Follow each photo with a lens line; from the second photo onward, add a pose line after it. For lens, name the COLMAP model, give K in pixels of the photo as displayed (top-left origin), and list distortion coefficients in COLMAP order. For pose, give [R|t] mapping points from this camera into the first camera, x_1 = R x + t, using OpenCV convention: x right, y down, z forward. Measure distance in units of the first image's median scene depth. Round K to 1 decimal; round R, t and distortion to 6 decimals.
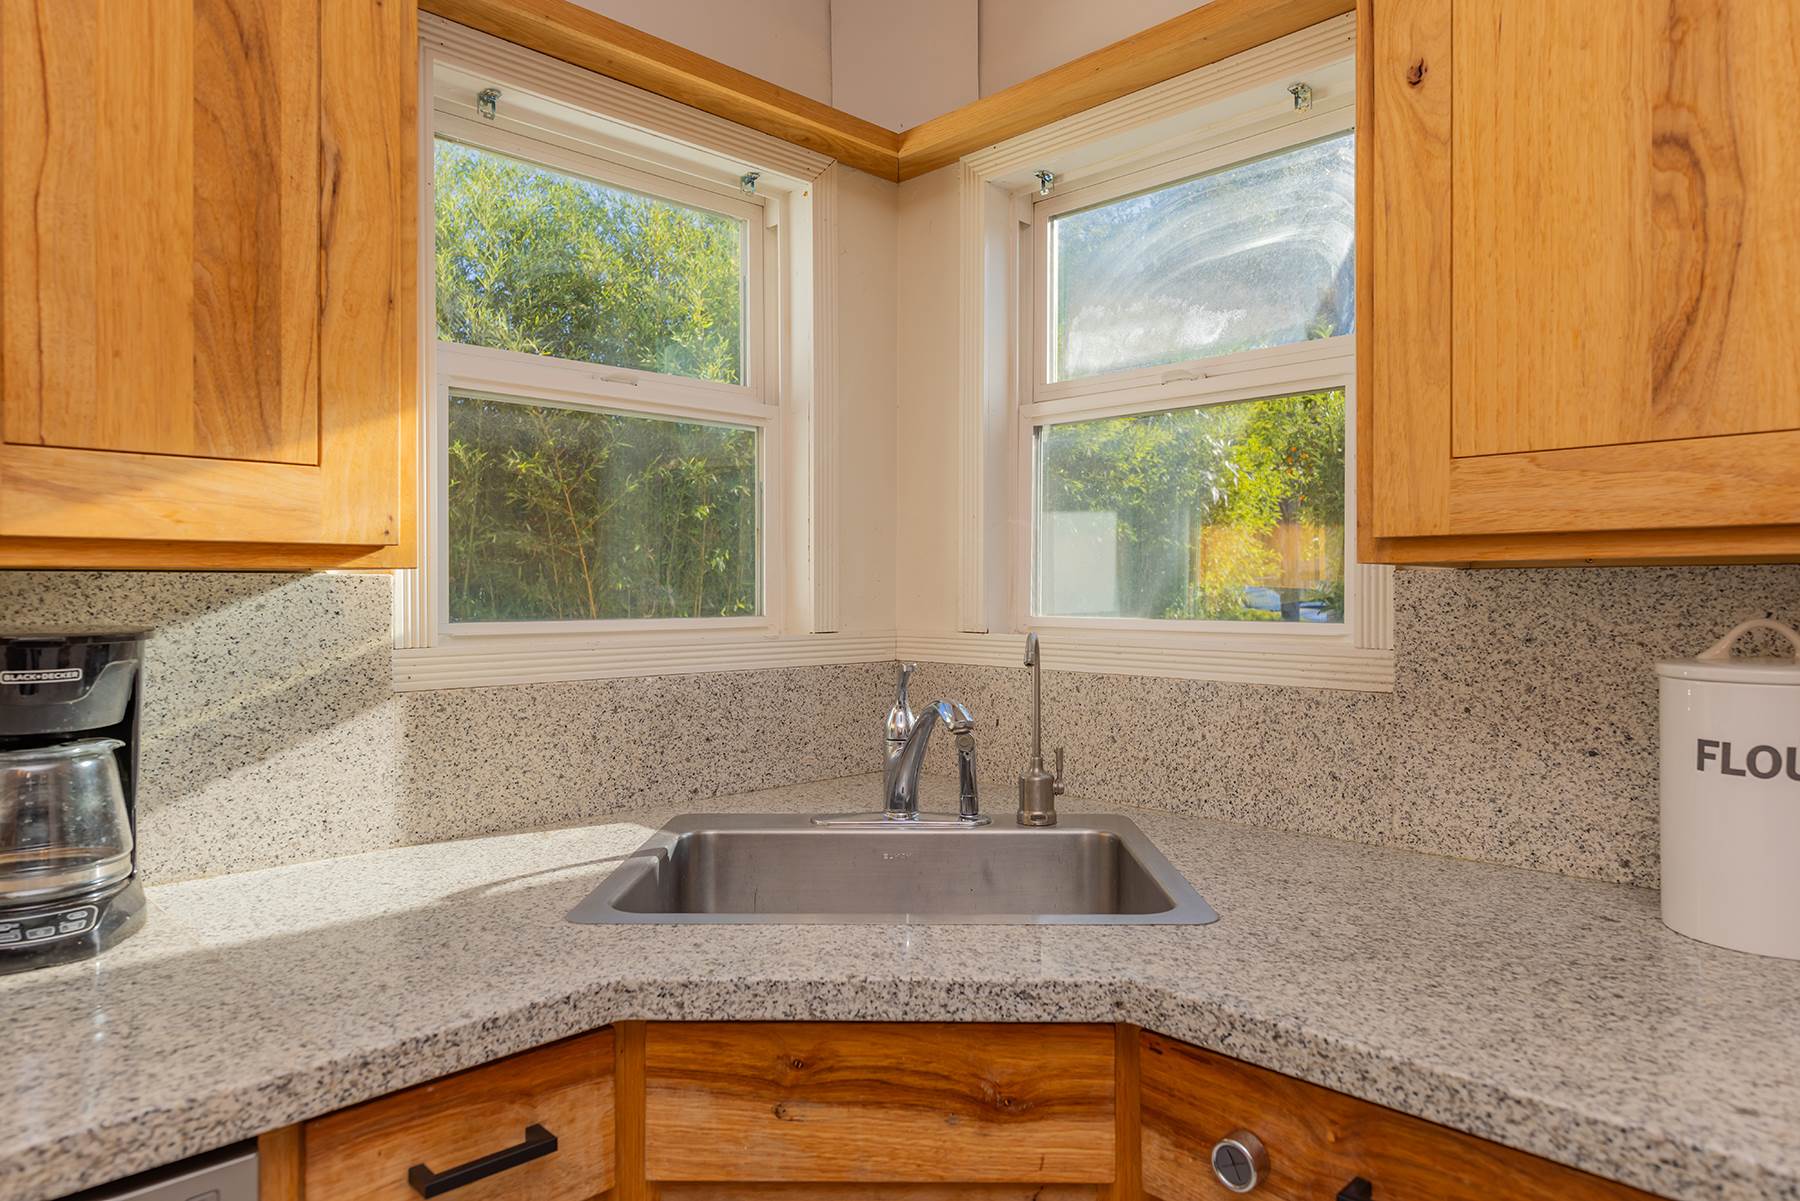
lens RADIAL K [[1097.1, 0, 904.3], [0, 1097.1, 590.7], [0, 0, 1]] dist [0.001969, 0.002985]
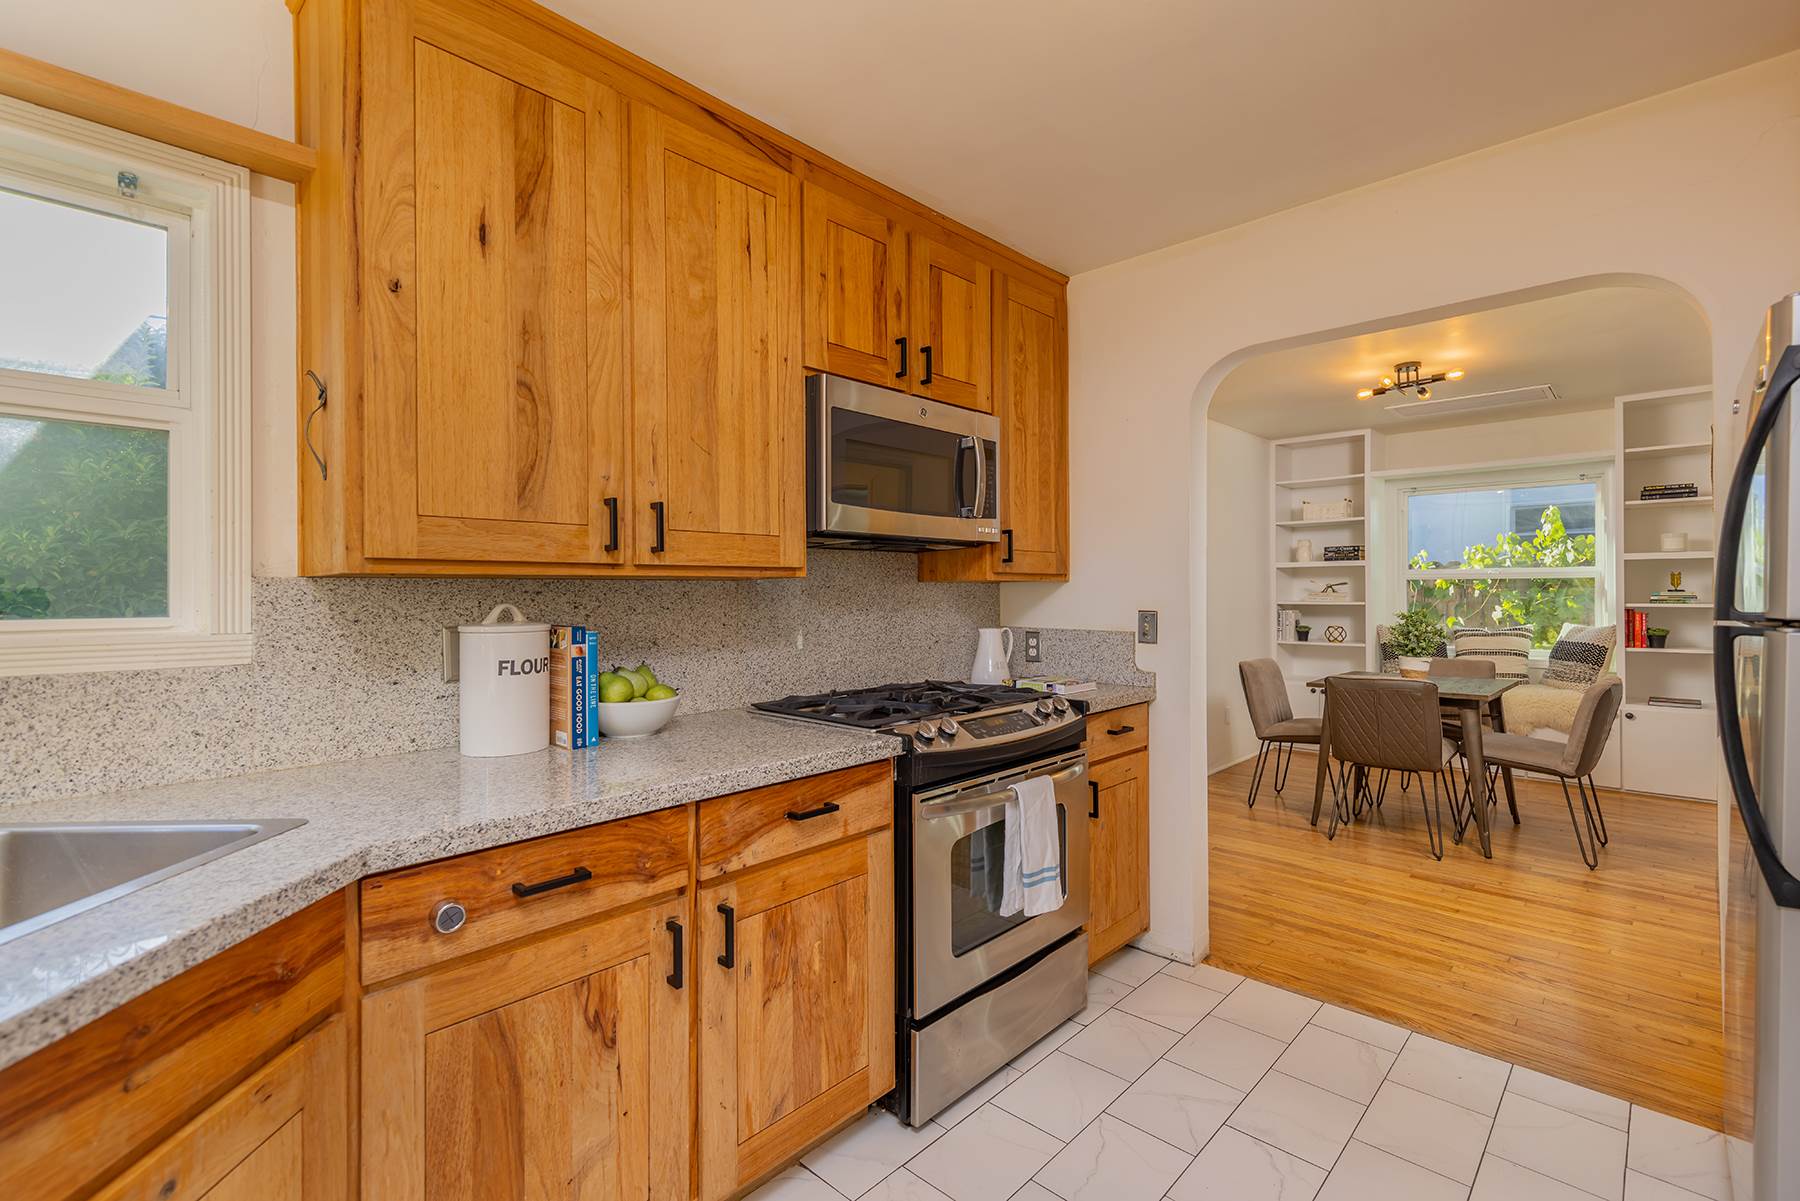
lens RADIAL K [[817.5, 0, 902.4], [0, 817.5, 593.9], [0, 0, 1]] dist [0.002203, 0.000308]
pose [[-0.027169, -0.001364, 0.999630, -0.813182], [0.004255, 0.999990, 0.001480, 0.006821], [-0.999622, 0.004294, -0.027163, 0.250140]]
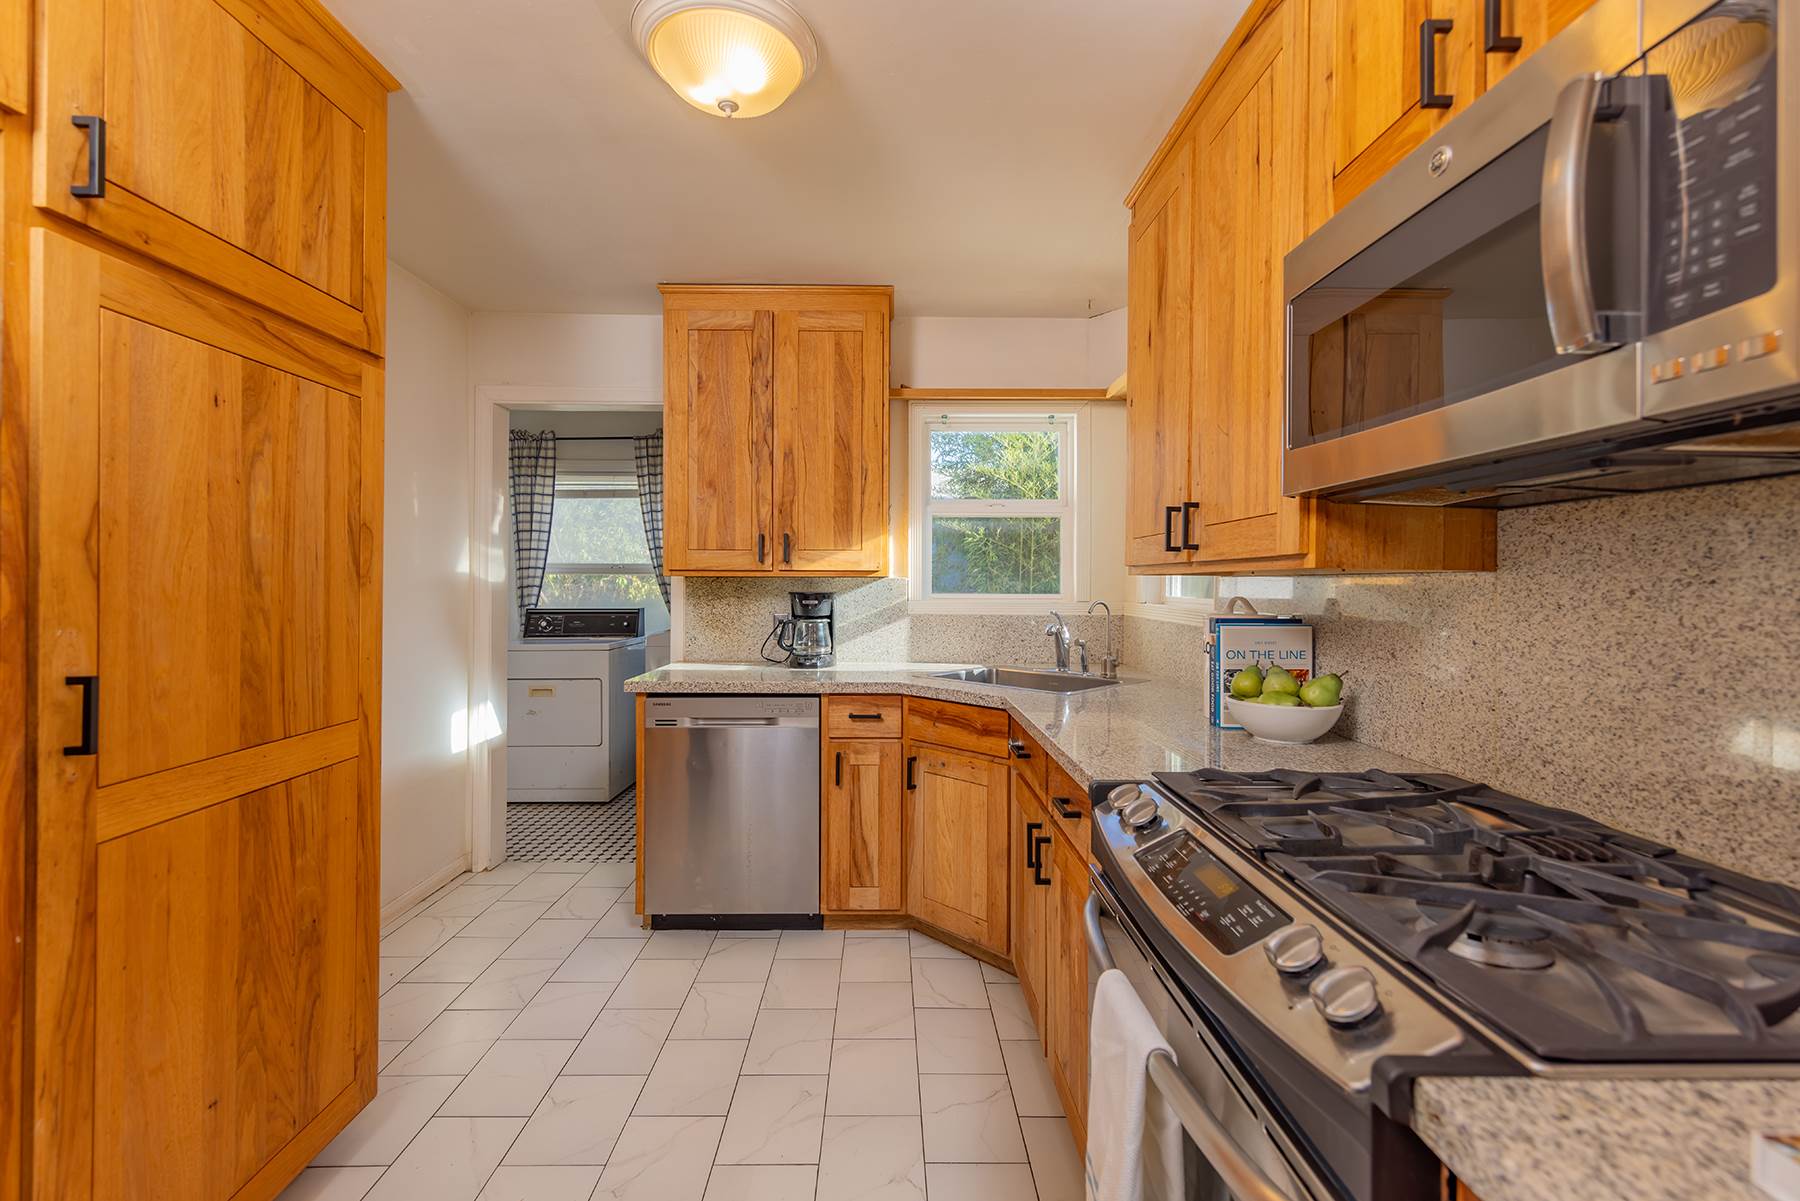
lens RADIAL K [[775.9, 0, 896.7], [0, 775.9, 587.7], [0, 0, 1]] dist [0.000210, 0.000007]
pose [[0.716125, 0.010623, -0.697891, 1.478367], [-0.007023, 0.999943, 0.008015, -0.004955], [0.697937, -0.000838, 0.716159, -0.878532]]
